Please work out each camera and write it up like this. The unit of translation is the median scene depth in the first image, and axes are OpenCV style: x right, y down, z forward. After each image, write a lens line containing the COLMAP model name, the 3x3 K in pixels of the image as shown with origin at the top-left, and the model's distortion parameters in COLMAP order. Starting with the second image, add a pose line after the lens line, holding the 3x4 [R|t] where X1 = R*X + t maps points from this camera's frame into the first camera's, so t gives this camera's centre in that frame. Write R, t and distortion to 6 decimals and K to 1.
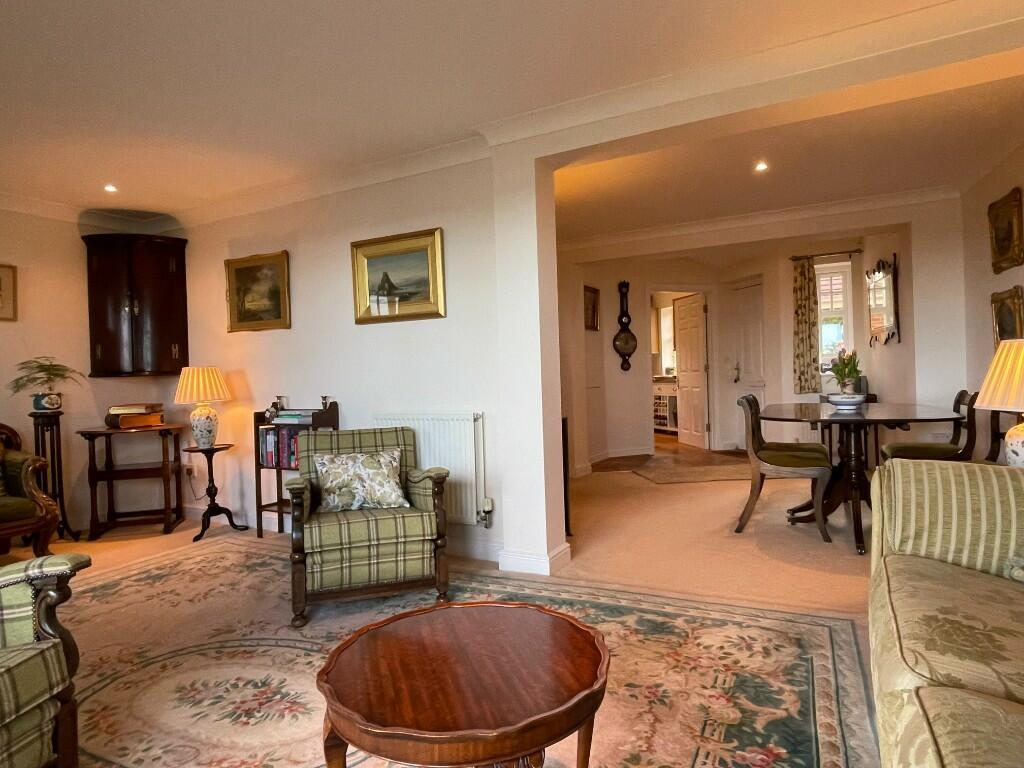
lens RADIAL K [[595.9, 0, 511.4], [0, 595.9, 384.0], [0, 0, 1]] dist [-0.002728, 0.001590]
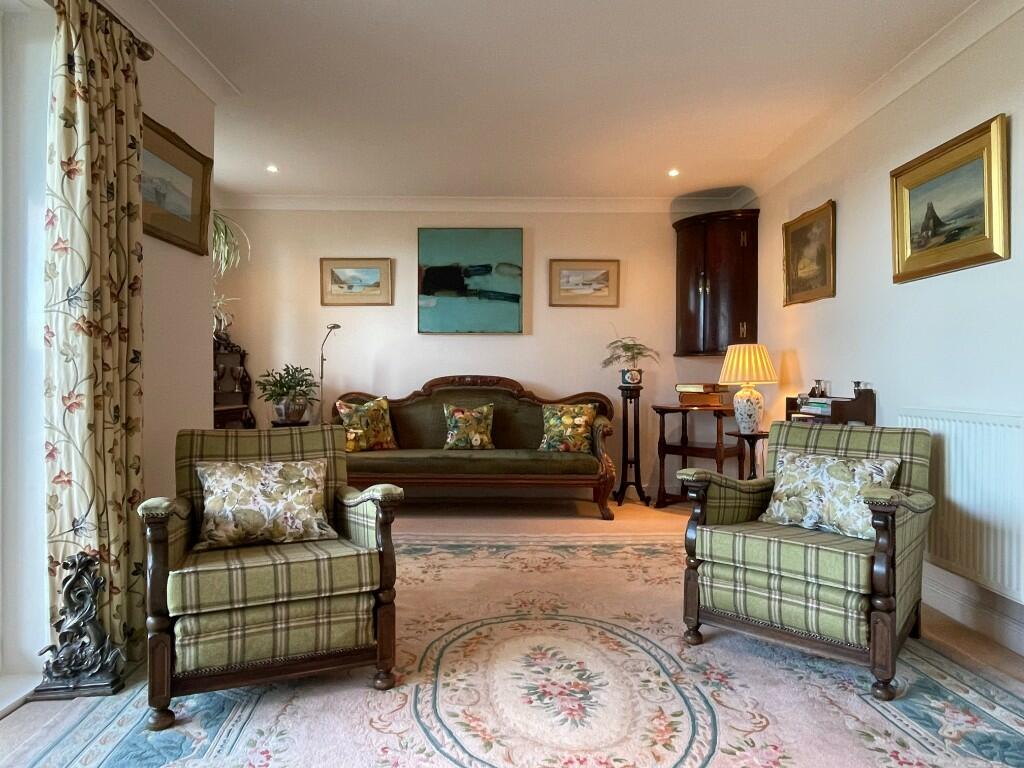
lens RADIAL K [[658.5, 0, 511.5], [0, 658.5, 380.5], [0, 0, 1]] dist [-0.002282, -0.005397]
pose [[0.504007, 0.039318, -0.862804, 0.230354], [-0.029534, 0.999164, 0.028280, 0.010145], [0.863195, 0.011229, 0.504746, 0.224134]]
